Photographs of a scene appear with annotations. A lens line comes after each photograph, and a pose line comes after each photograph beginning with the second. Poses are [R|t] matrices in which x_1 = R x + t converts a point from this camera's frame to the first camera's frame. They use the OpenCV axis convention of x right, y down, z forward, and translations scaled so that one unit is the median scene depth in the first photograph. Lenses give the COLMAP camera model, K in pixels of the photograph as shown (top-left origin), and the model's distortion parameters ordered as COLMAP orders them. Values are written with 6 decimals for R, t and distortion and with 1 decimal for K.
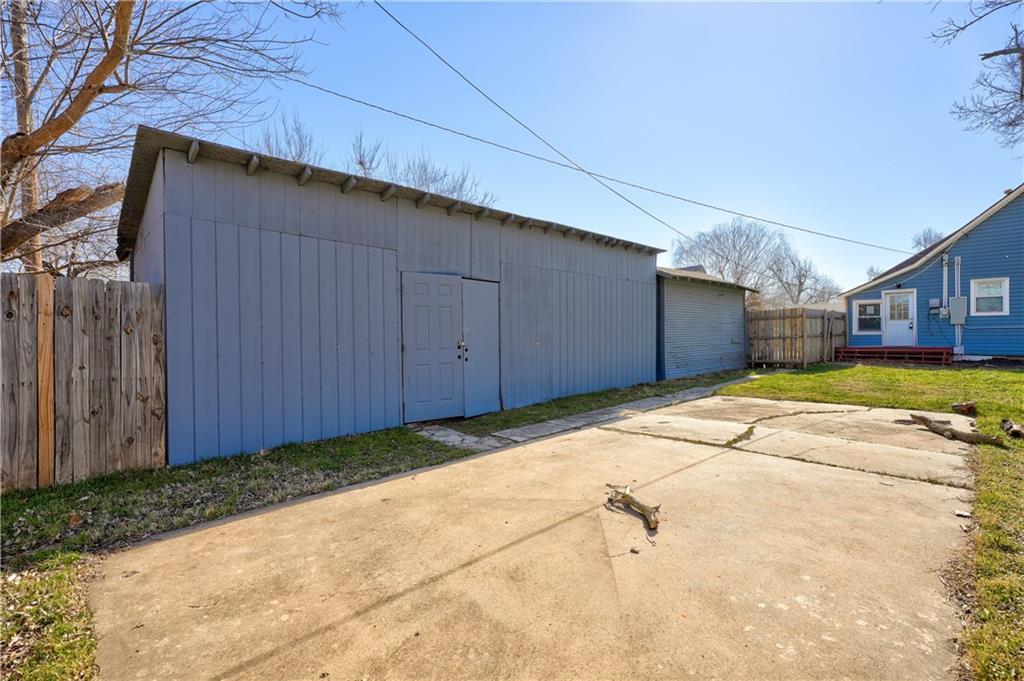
lens RADIAL K [[468.6, 0, 511.5], [0, 468.6, 339.9], [0, 0, 1]] dist [-0.005634, 0.000721]
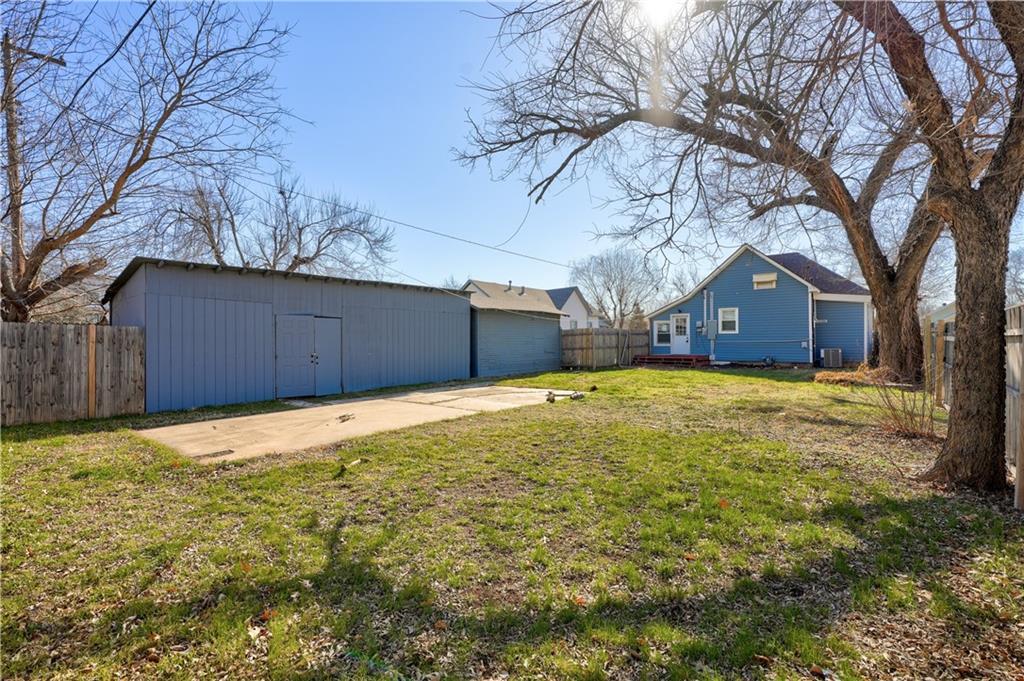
lens RADIAL K [[468.6, 0, 513.0], [0, 468.6, 340.7], [0, 0, 1]] dist [-0.005634, 0.000721]
pose [[0.992239, 0.005843, 0.124206, 0.258389], [-0.004570, 0.999934, -0.010534, -0.016870], [-0.124260, 0.009885, 0.992201, -0.521082]]
